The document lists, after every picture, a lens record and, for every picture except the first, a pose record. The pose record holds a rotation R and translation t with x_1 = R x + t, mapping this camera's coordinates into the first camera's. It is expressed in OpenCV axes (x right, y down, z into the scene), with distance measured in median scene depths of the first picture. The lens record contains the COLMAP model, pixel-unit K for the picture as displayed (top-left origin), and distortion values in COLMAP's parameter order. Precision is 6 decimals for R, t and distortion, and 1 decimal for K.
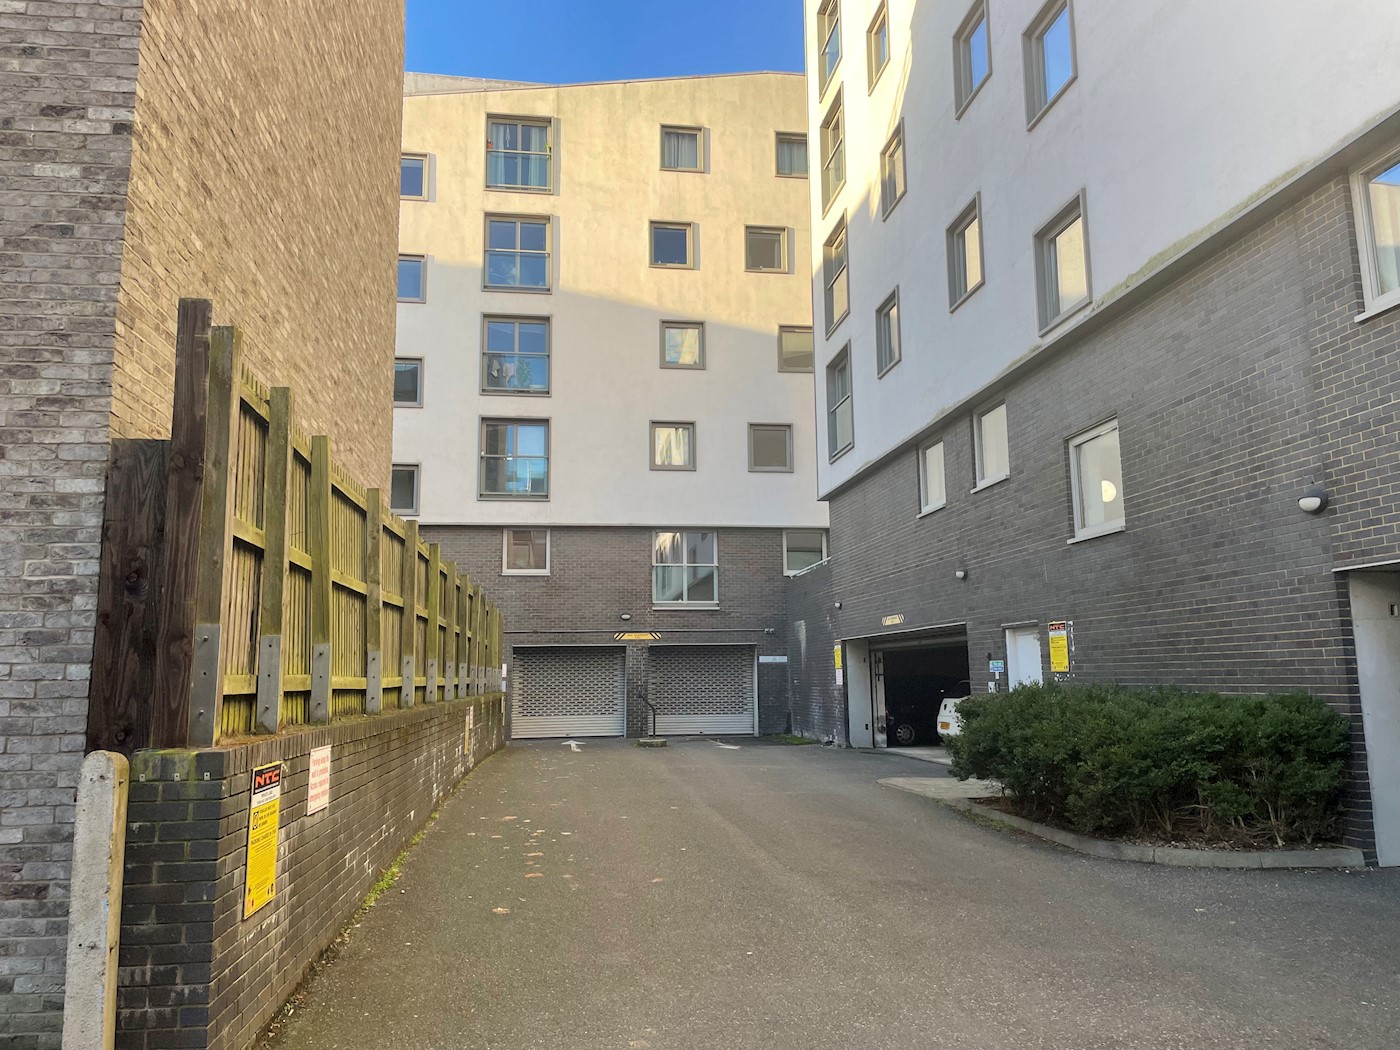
lens RADIAL K [[1033.6, 0, 710.4], [0, 1033.6, 525.5], [0, 0, 1]] dist [0.074293, -0.087671]
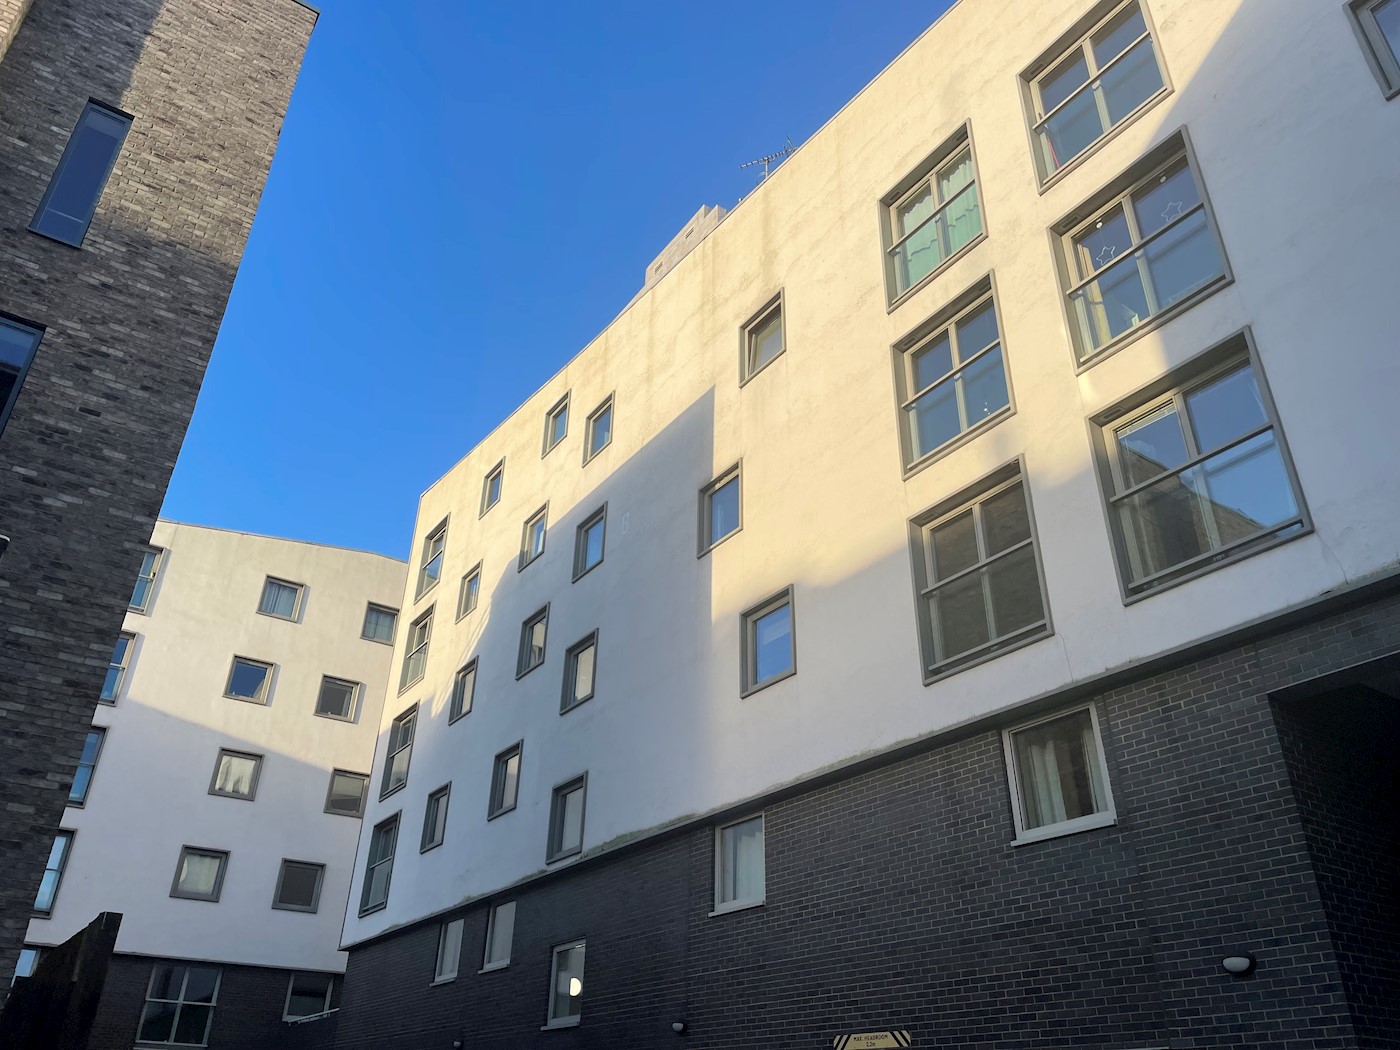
lens RADIAL K [[1033.6, 0, 710.4], [0, 1033.6, 525.5], [0, 0, 1]] dist [0.074293, -0.087671]
pose [[0.891548, 0.249505, 0.378007, -0.094115], [-0.090750, 0.916069, -0.390617, -0.047709], [-0.443741, 0.313950, 0.839362, -0.301003]]
